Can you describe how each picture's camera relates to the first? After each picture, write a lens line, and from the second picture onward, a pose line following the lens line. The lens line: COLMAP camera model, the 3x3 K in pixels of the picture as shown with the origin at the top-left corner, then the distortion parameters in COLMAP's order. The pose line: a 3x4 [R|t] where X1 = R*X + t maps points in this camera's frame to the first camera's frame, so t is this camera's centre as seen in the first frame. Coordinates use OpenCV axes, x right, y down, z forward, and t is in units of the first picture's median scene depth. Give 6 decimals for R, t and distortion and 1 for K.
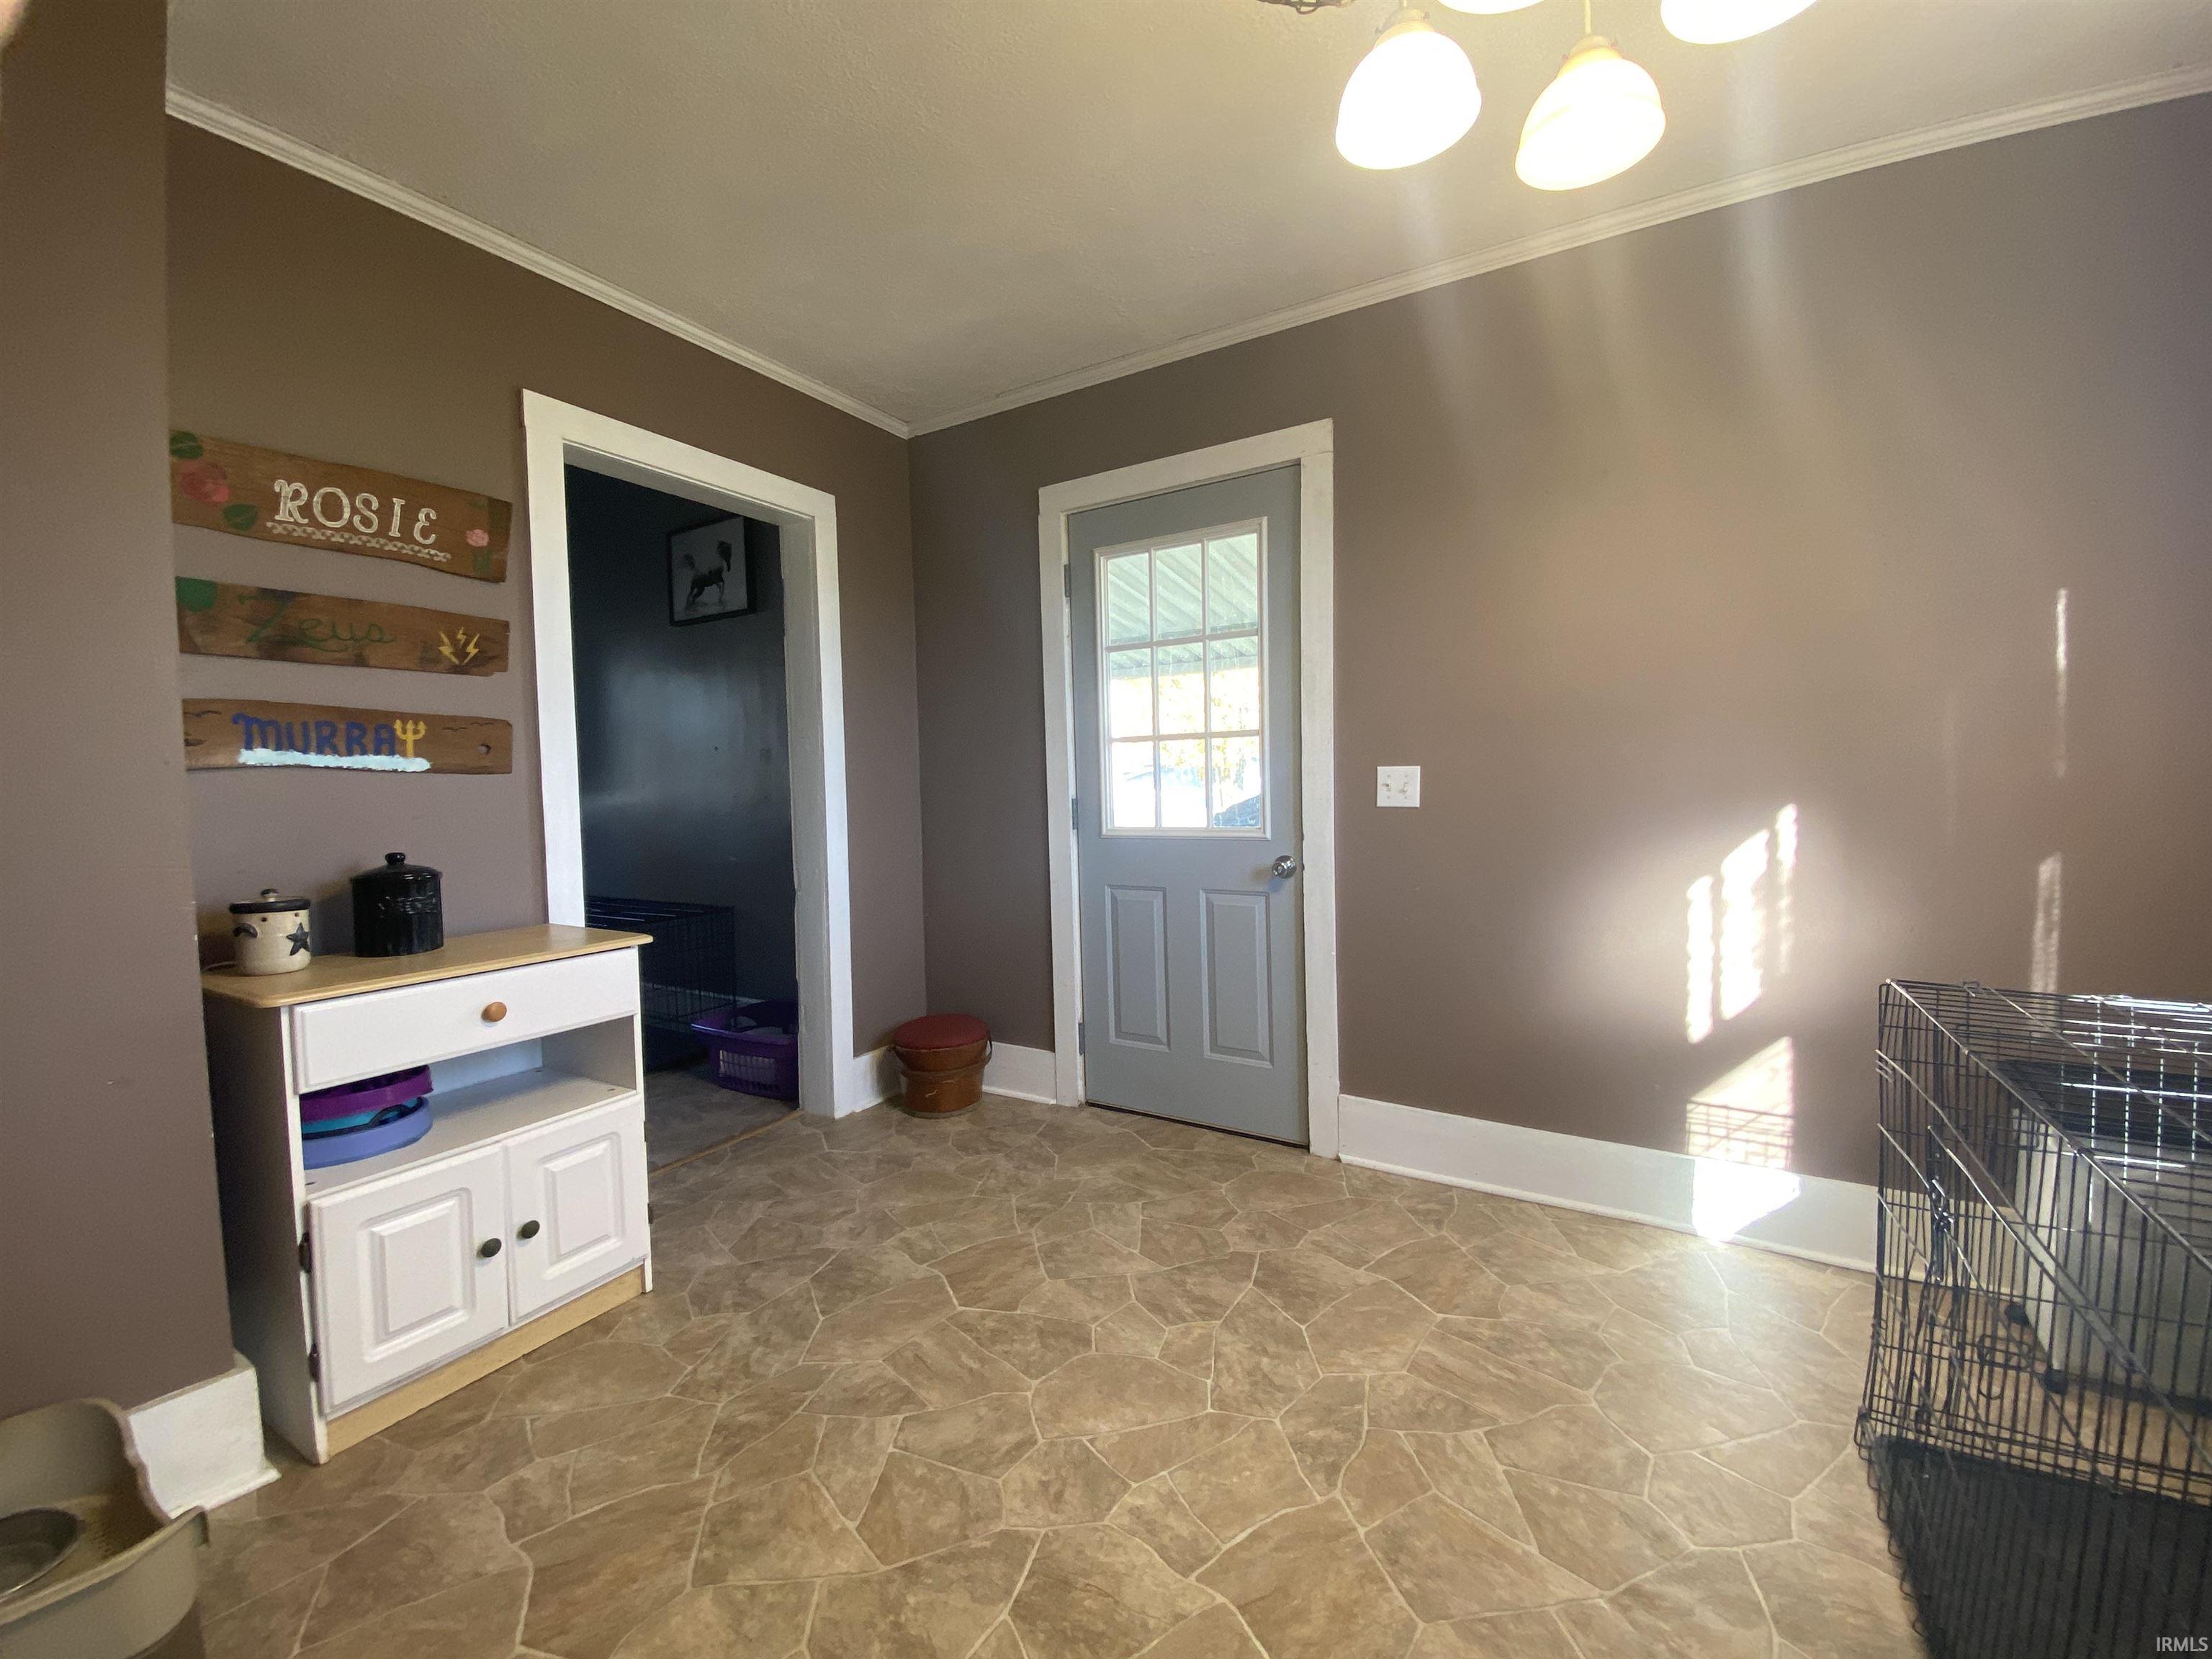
lens RADIAL K [[904.8, 0, 1104.5], [0, 904.8, 833.9], [0, 0, 1]] dist [0.014347, -0.001259]
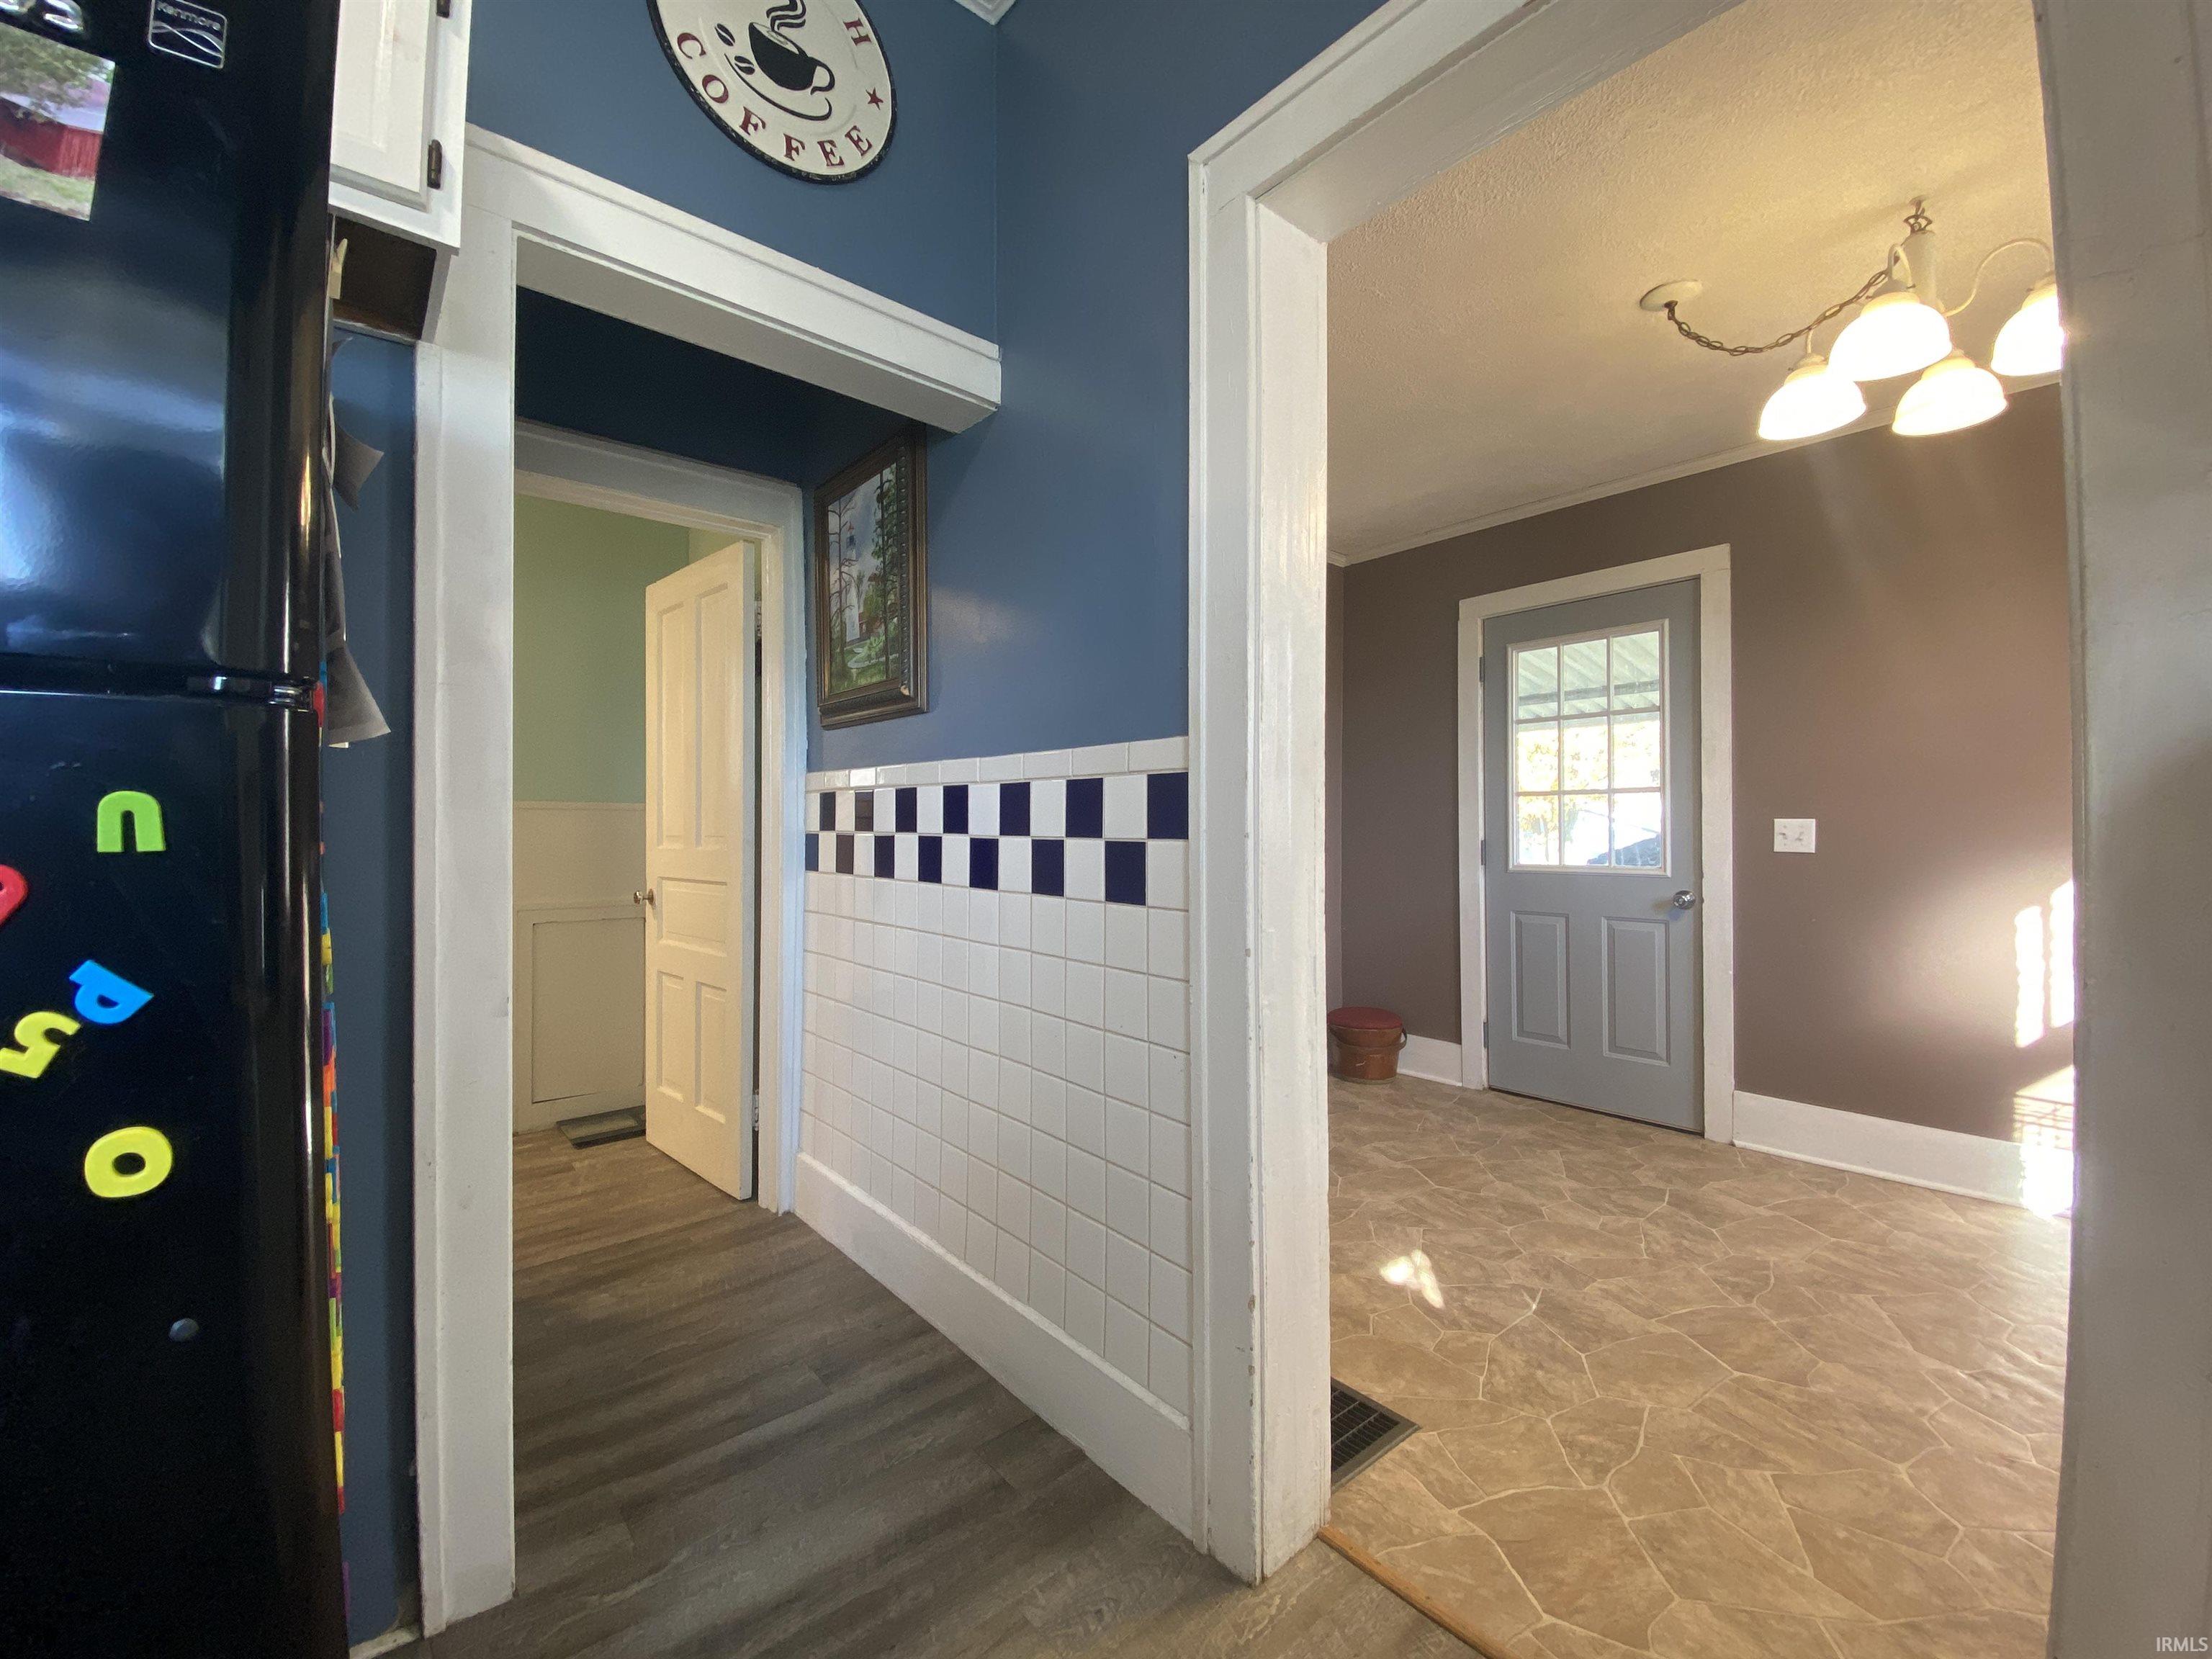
lens RADIAL K [[892.1, 0, 1111.2], [0, 892.1, 828.8], [0, 0, 1]] dist [0.009550, -0.014969]
pose [[0.949281, 0.024896, -0.313443, -0.165870], [-0.044079, 0.997553, -0.054261, 0.041693], [0.311325, 0.065325, 0.948056, -0.411429]]
